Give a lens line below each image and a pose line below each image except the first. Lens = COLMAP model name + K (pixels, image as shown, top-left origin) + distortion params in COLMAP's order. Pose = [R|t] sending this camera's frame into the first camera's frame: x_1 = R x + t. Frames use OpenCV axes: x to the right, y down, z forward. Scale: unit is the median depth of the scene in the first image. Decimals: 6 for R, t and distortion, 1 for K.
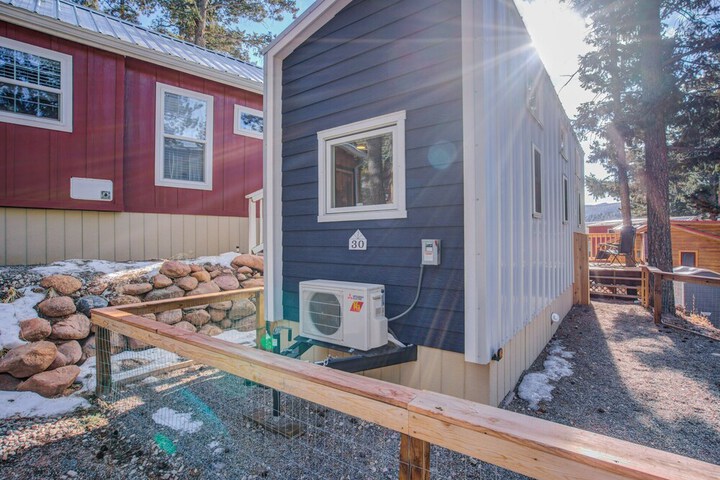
lens RADIAL K [[349.8, 0, 363.9], [0, 349.8, 240.3], [0, 0, 1]] dist [-0.036301, 0.013021]
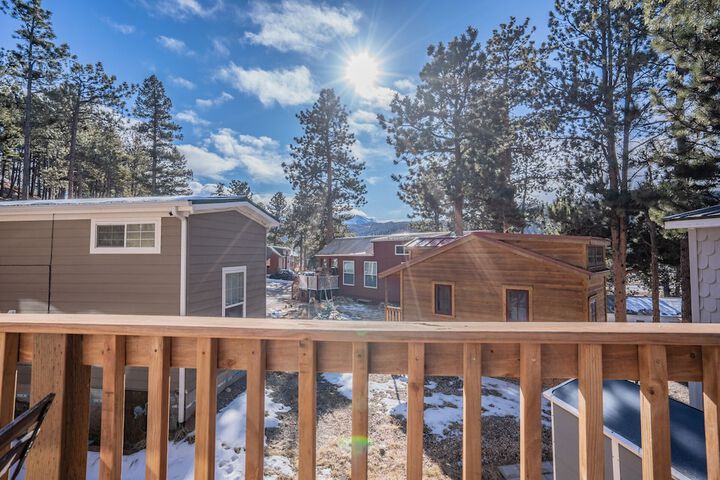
lens RADIAL K [[388.8, 0, 363.6], [0, 388.8, 239.6], [0, 0, 1]] dist [0.002327, 0.001565]
pose [[0.877036, 0.022116, 0.479915, 1.447516], [-0.004893, 0.999299, -0.037110, -0.078862], [-0.480400, 0.030199, 0.876529, 1.969321]]
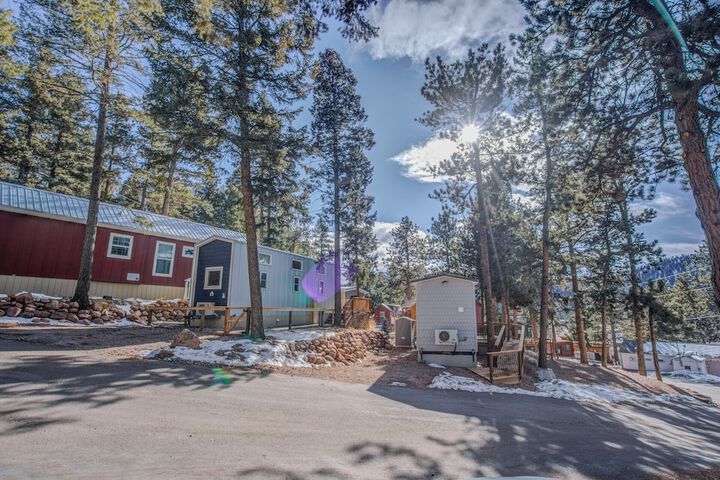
lens RADIAL K [[349.8, 0, 359.3], [0, 349.8, 239.2], [0, 0, 1]] dist [-0.036301, 0.013021]
pose [[0.985692, 0.046587, 0.161988, 0.769400], [-0.012228, 0.978277, -0.206941, 0.151535], [-0.168110, 0.201999, 0.964850, -2.632178]]
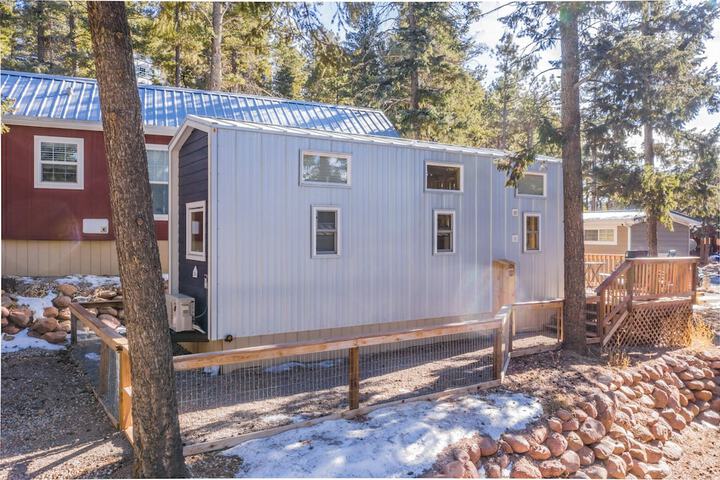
lens RADIAL K [[562.2, 0, 358.6], [0, 562.2, 238.7], [0, 0, 1]] dist [0.002699, -0.007243]
pose [[0.930522, 0.013991, -0.365969, 1.225128], [-0.011819, 0.999897, 0.008174, -0.136506], [0.366046, -0.003281, 0.930591, -0.892335]]
